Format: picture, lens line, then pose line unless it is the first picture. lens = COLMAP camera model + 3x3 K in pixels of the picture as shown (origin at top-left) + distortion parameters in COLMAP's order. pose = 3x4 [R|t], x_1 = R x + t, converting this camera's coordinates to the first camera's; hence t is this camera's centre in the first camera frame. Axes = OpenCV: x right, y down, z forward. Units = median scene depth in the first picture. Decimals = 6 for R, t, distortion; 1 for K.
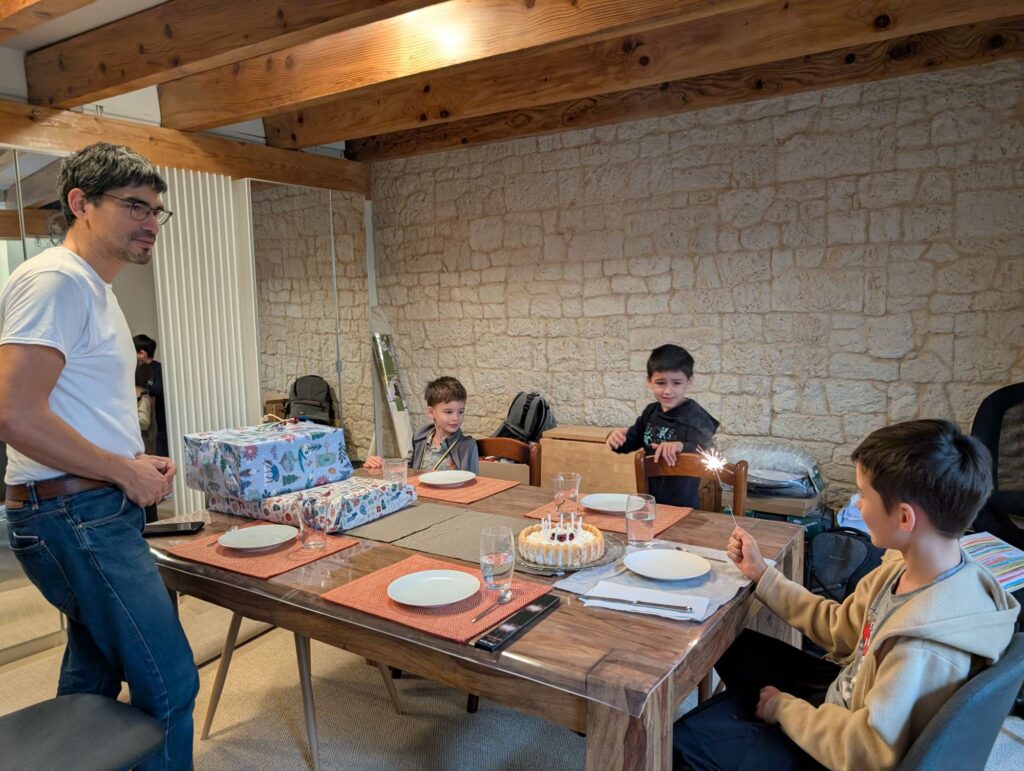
lens RADIAL K [[730.3, 0, 516.9], [0, 730.3, 385.1], [0, 0, 1]] dist [0.062587, -0.109958]
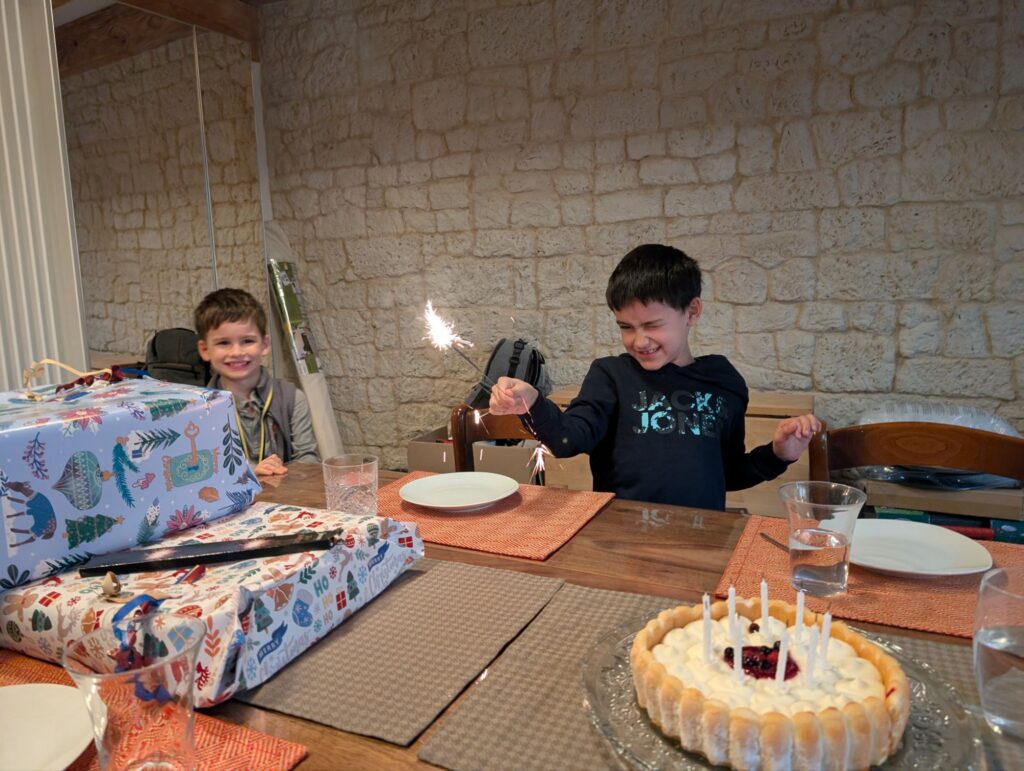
lens RADIAL K [[751.5, 0, 506.5], [0, 751.5, 382.3], [0, 0, 1]] dist [-0.010333, 0.007745]
pose [[0.991604, -0.024643, 0.126946, -0.080312], [0.020058, 0.999104, 0.037270, 0.024563], [-0.127750, -0.034411, 0.991209, 0.327441]]
